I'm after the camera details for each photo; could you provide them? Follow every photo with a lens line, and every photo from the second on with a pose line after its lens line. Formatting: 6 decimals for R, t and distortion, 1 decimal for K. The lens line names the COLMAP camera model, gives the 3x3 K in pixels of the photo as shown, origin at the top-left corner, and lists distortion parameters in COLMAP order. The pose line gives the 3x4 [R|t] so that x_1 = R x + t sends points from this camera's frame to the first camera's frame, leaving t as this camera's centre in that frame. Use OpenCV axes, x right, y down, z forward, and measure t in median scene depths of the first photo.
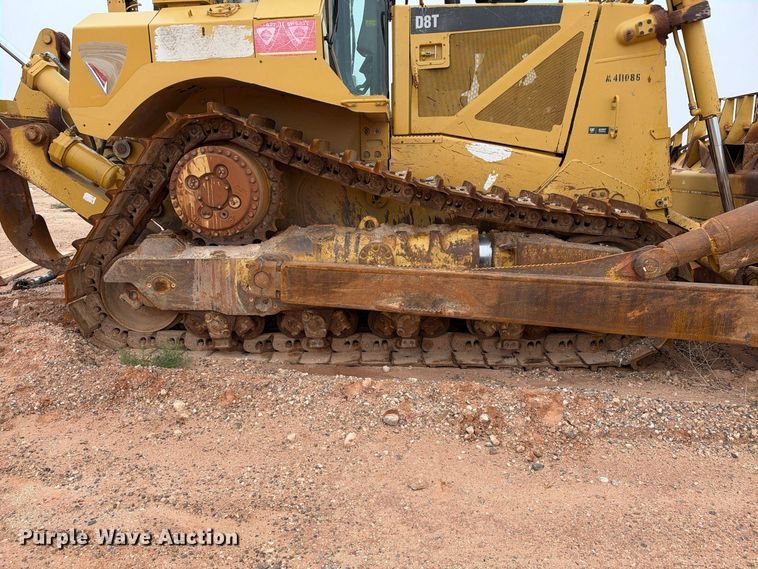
lens RADIAL K [[549.3, 0, 374.5], [0, 549.3, 281.8], [0, 0, 1]] dist [0.031785, -0.061738]
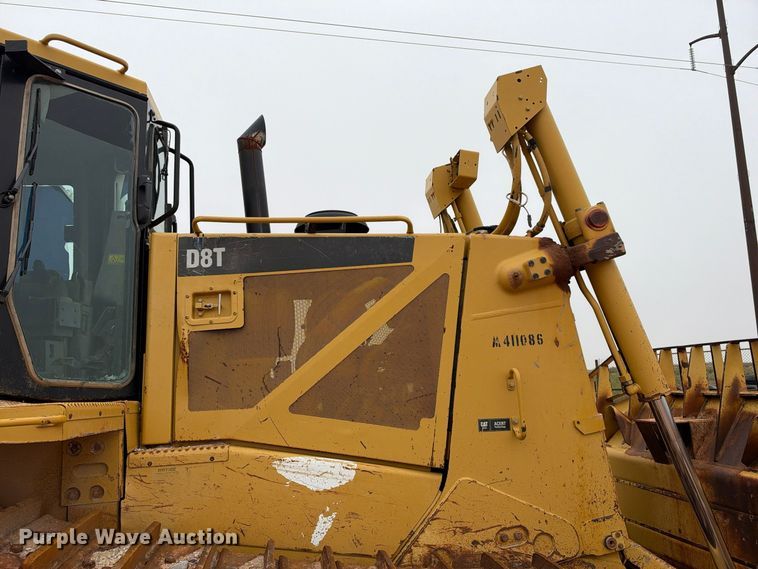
lens RADIAL K [[549.3, 0, 374.5], [0, 549.3, 281.8], [0, 0, 1]] dist [0.031785, -0.061738]
pose [[0.974175, 0.000969, 0.225792, 0.140467], [0.087103, 0.920978, -0.379753, -0.197009], [-0.208317, 0.389613, 0.897110, 0.418859]]
